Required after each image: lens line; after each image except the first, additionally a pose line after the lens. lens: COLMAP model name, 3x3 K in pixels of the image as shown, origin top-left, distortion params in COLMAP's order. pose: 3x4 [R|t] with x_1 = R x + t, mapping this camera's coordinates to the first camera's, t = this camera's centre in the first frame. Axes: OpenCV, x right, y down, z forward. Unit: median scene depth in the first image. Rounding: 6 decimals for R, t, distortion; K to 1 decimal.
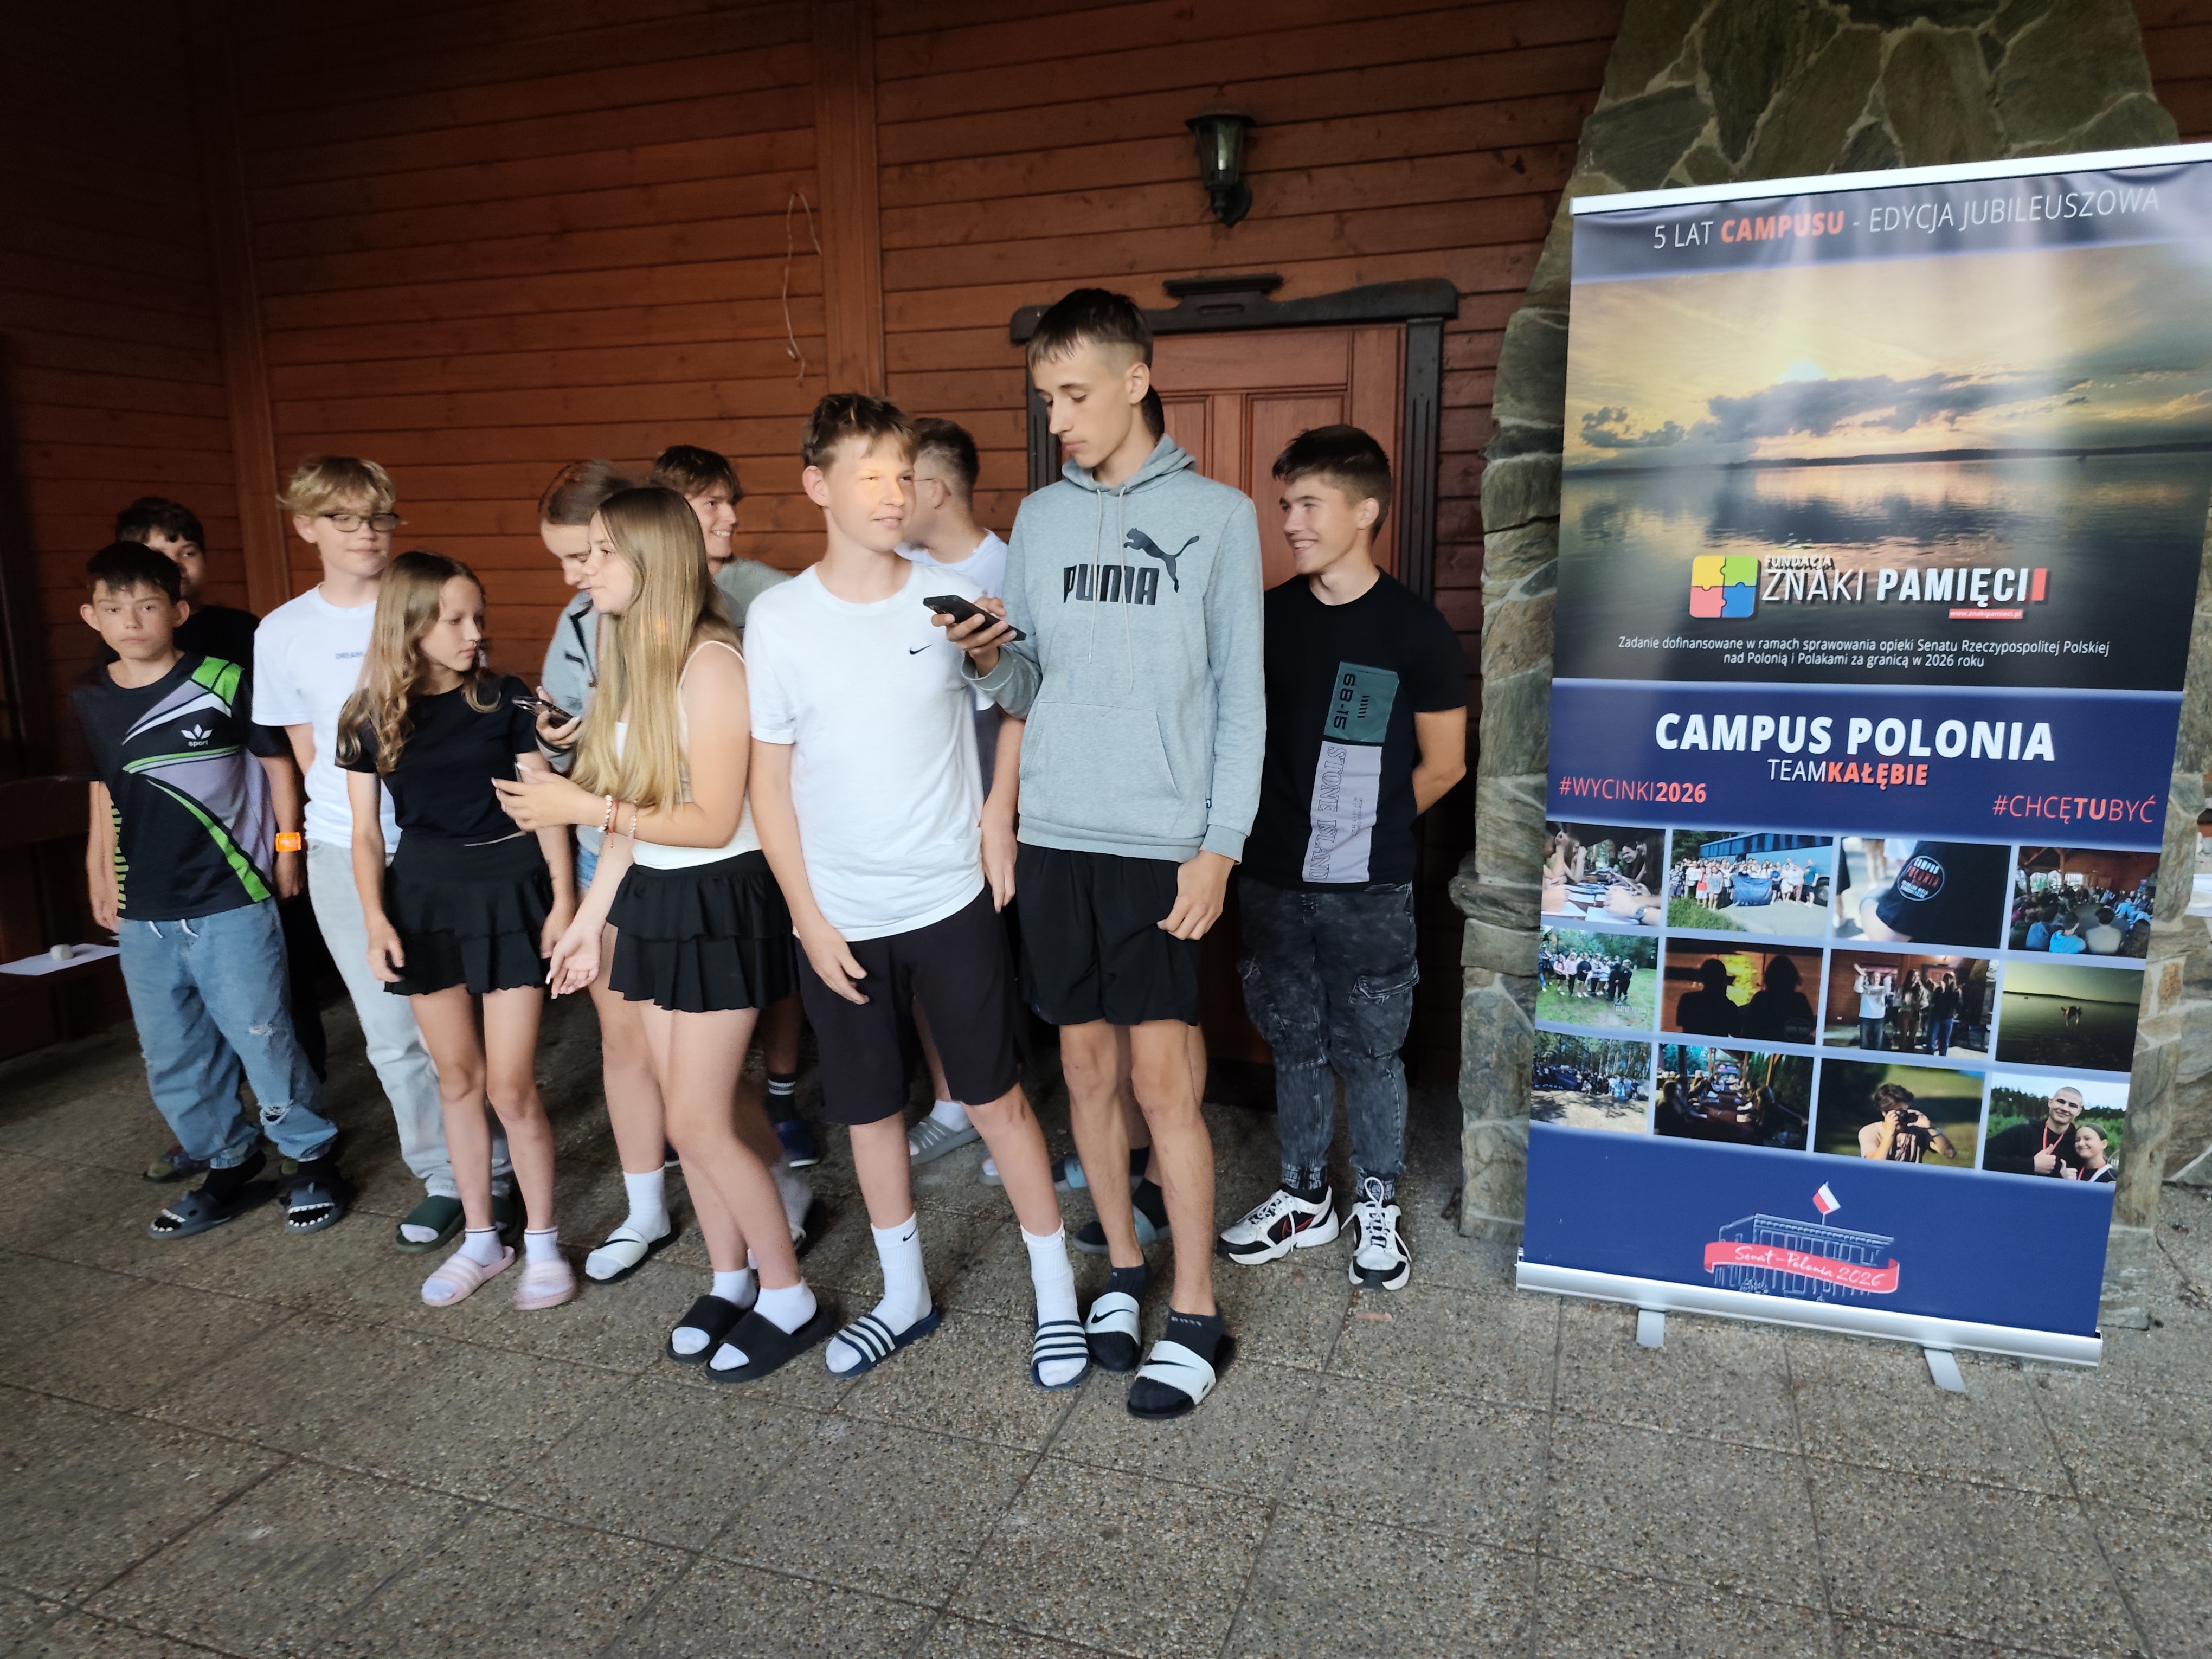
lens RADIAL K [[1498.0, 0, 1103.1], [0, 1498.0, 862.5], [0, 0, 1]] dist [-0.015230, -0.002752]
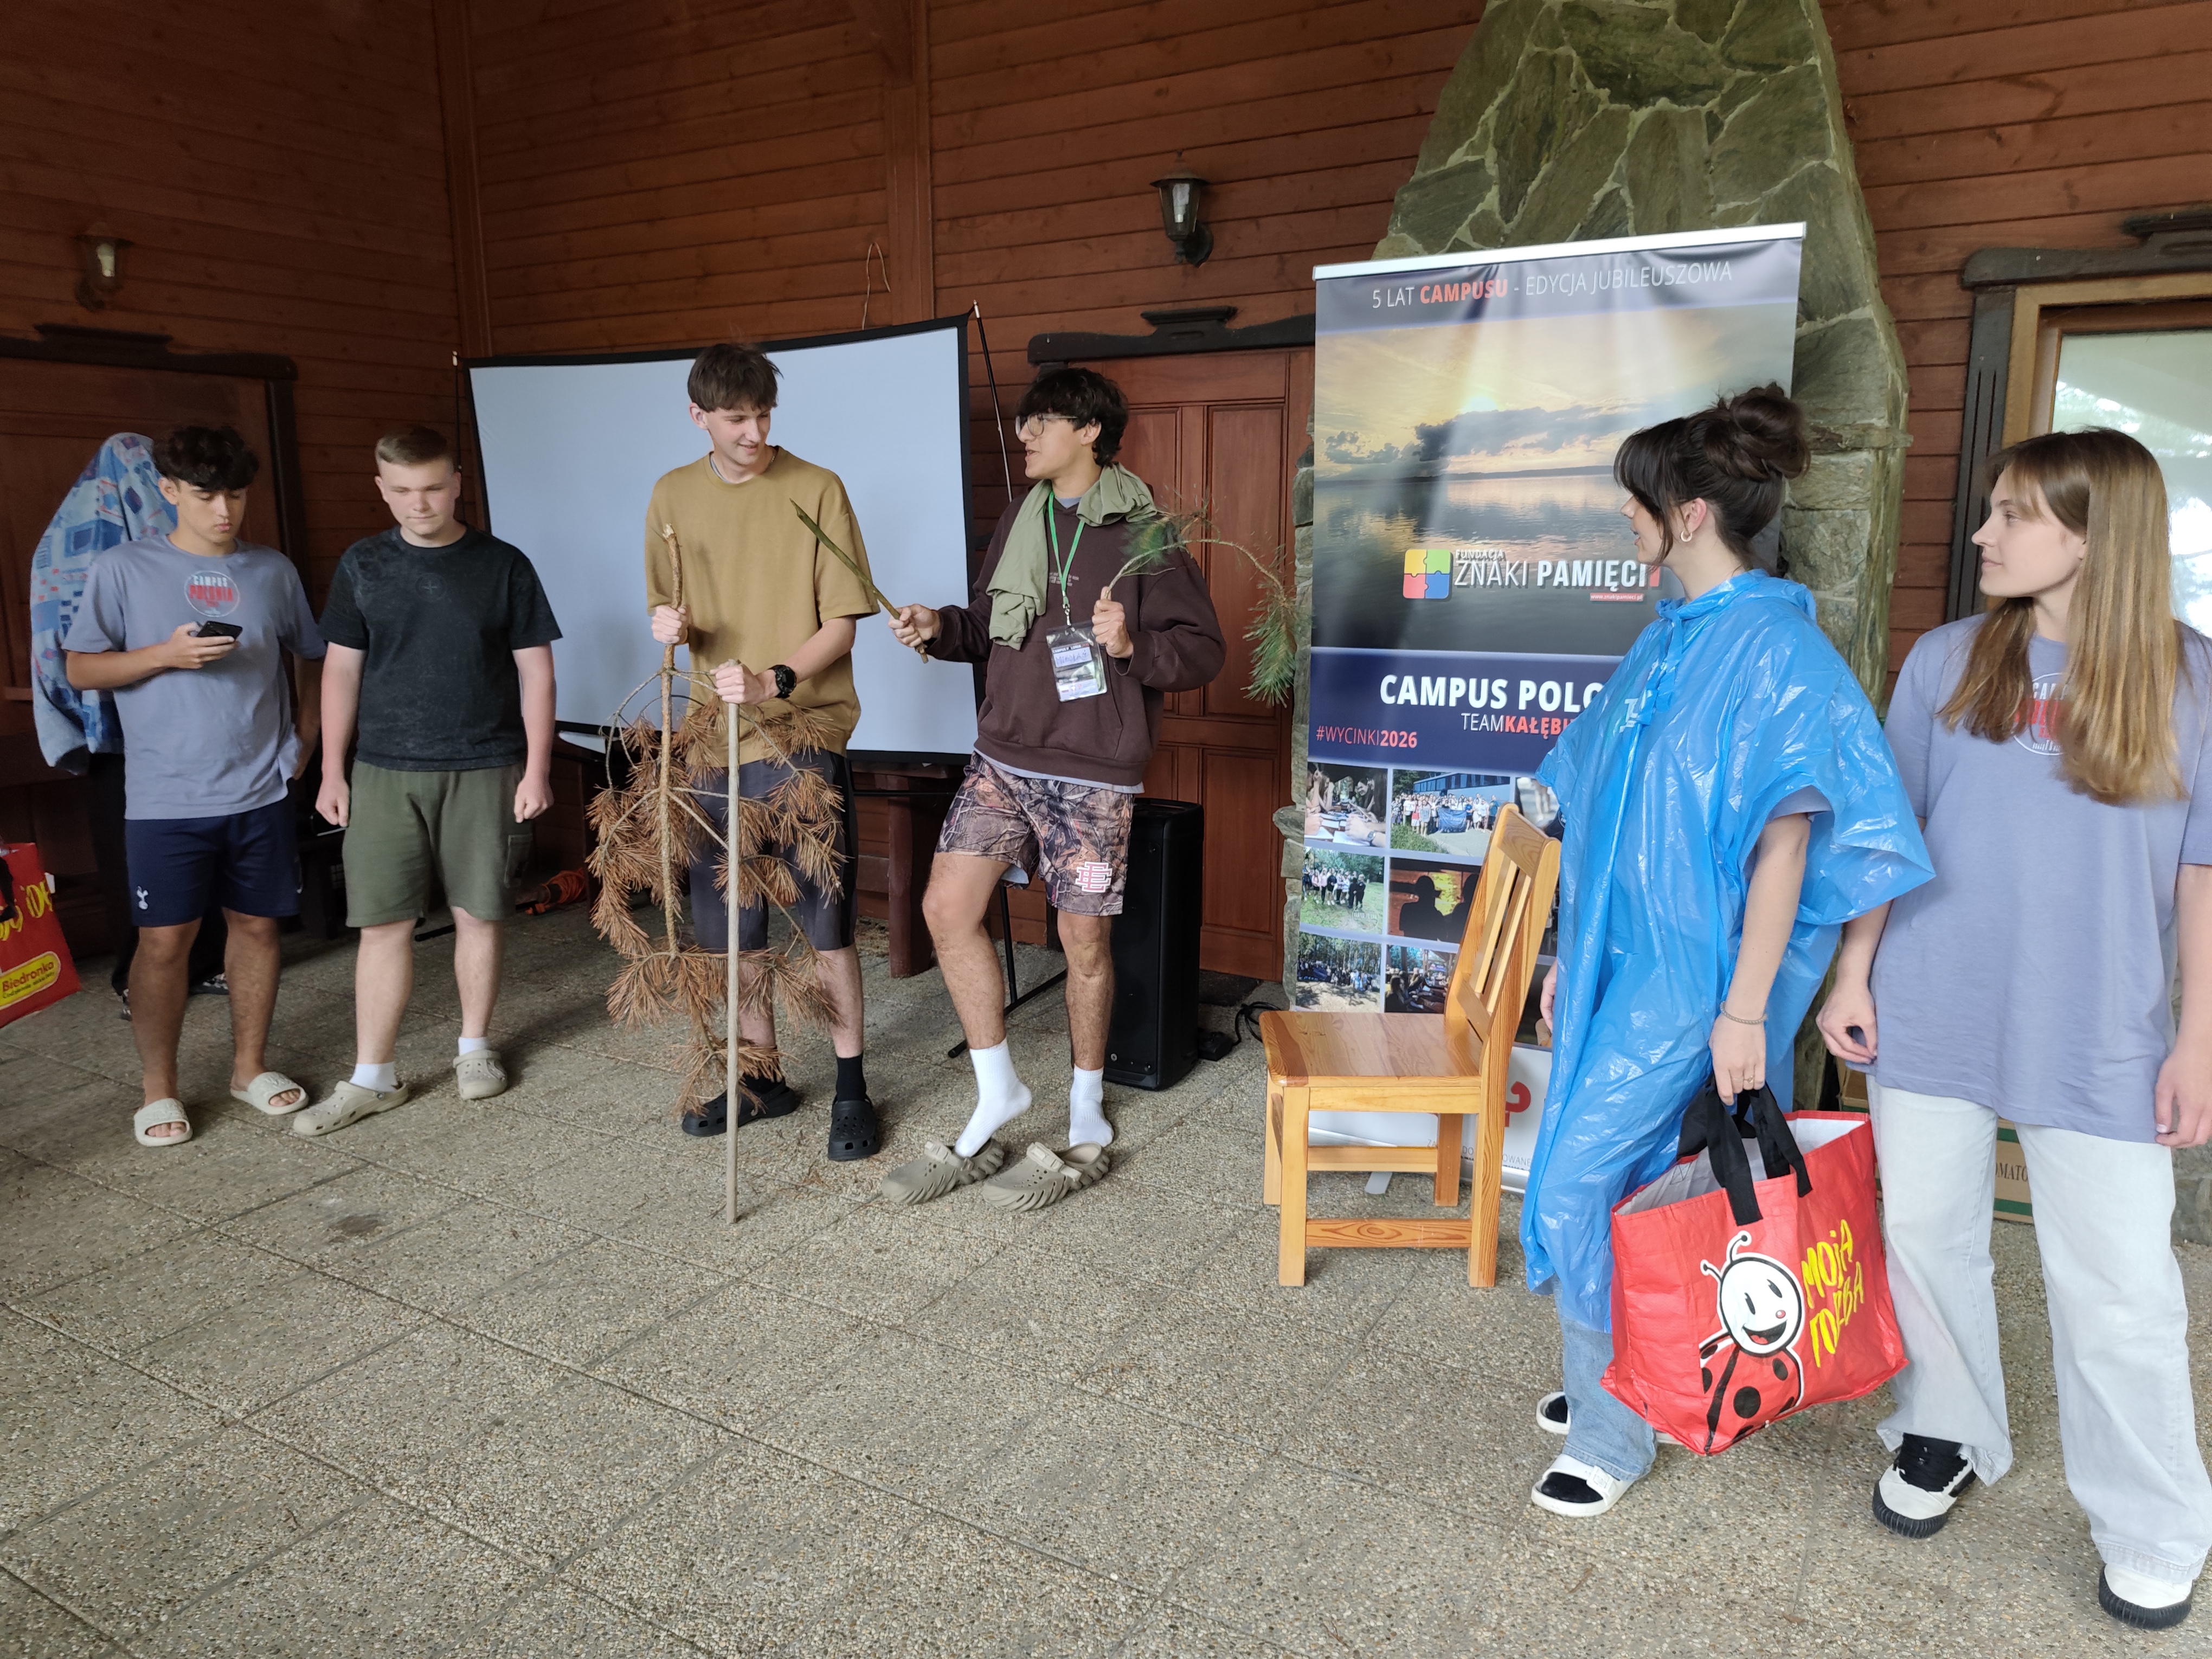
lens RADIAL K [[1507.0, 0, 1106.0], [0, 1507.0, 829.5], [0, 0, 1]] dist [-0.011343, -0.001319]
pose [[0.980310, 0.045252, -0.192210, 0.377583], [-0.046373, 0.998923, -0.001336, 0.039269], [0.191942, 0.010223, 0.981353, -0.265592]]
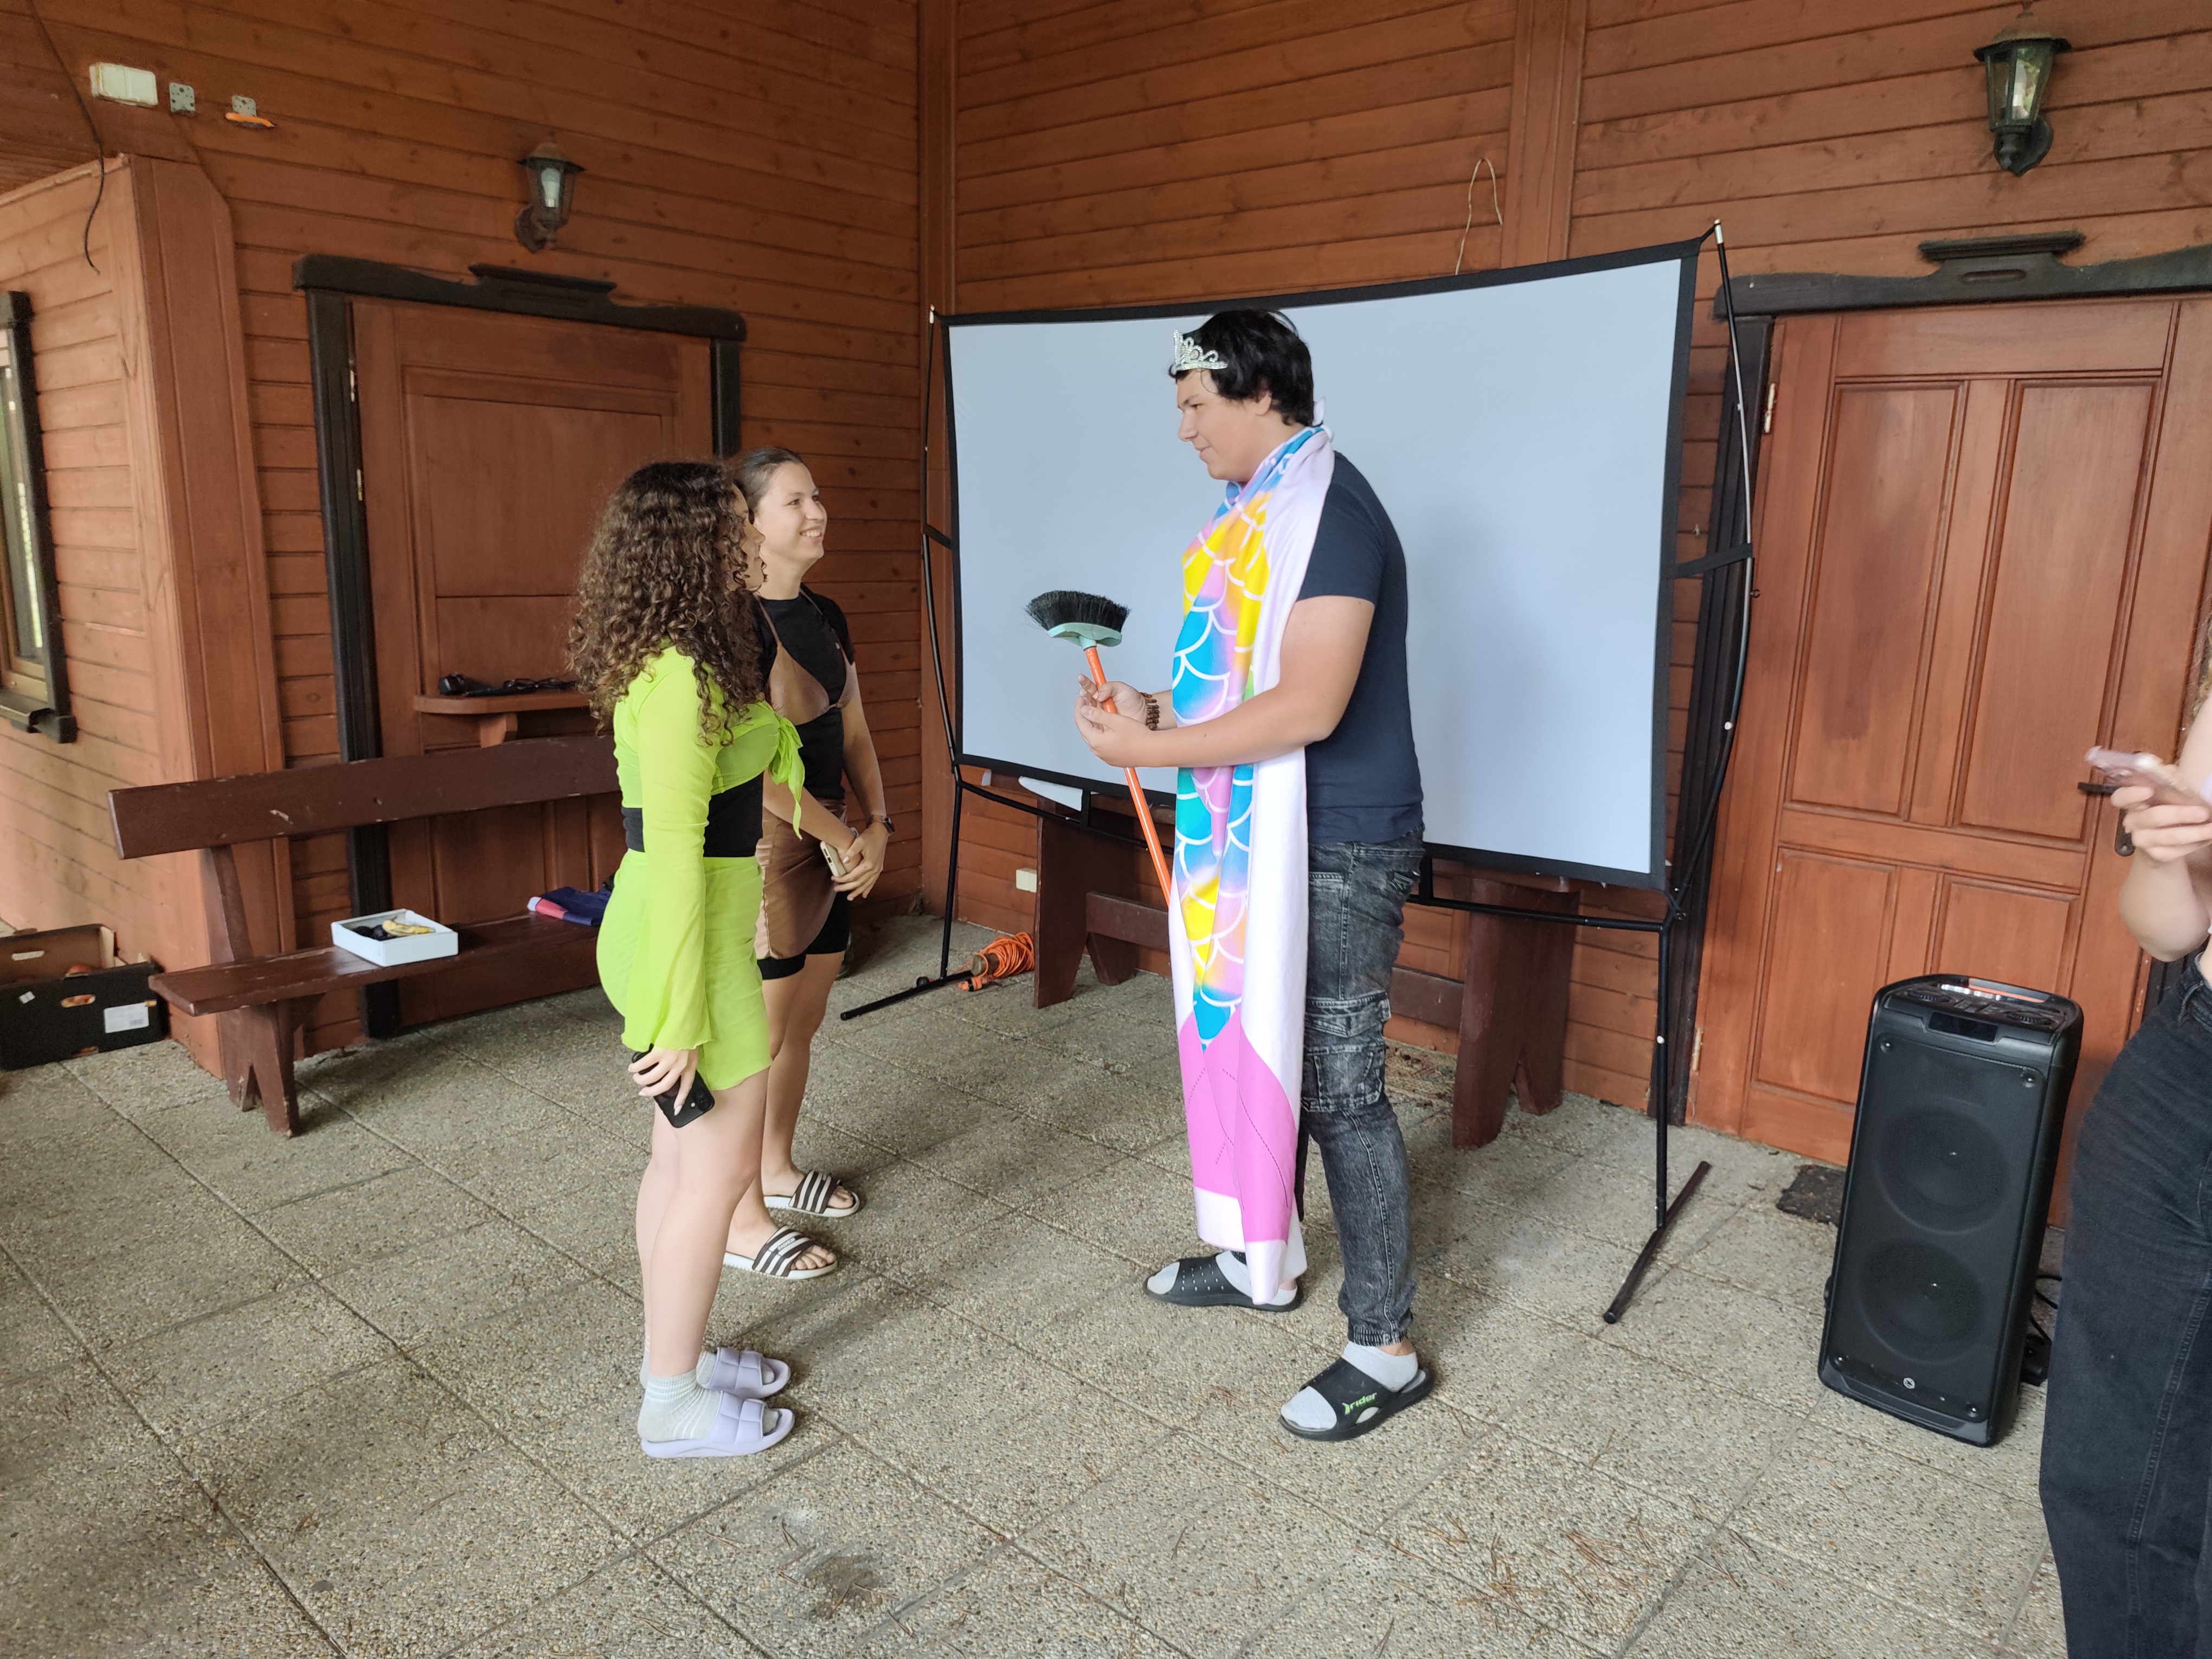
lens RADIAL K [[1504.3, 0, 1116.2], [0, 1504.3, 846.5], [0, 0, 1]] dist [-0.002137, -0.025764]
pose [[0.921338, 0.112596, -0.372099, -0.034610], [-0.110290, 0.993517, 0.027552, -0.044163], [0.372790, 0.015655, 0.927784, 0.100771]]
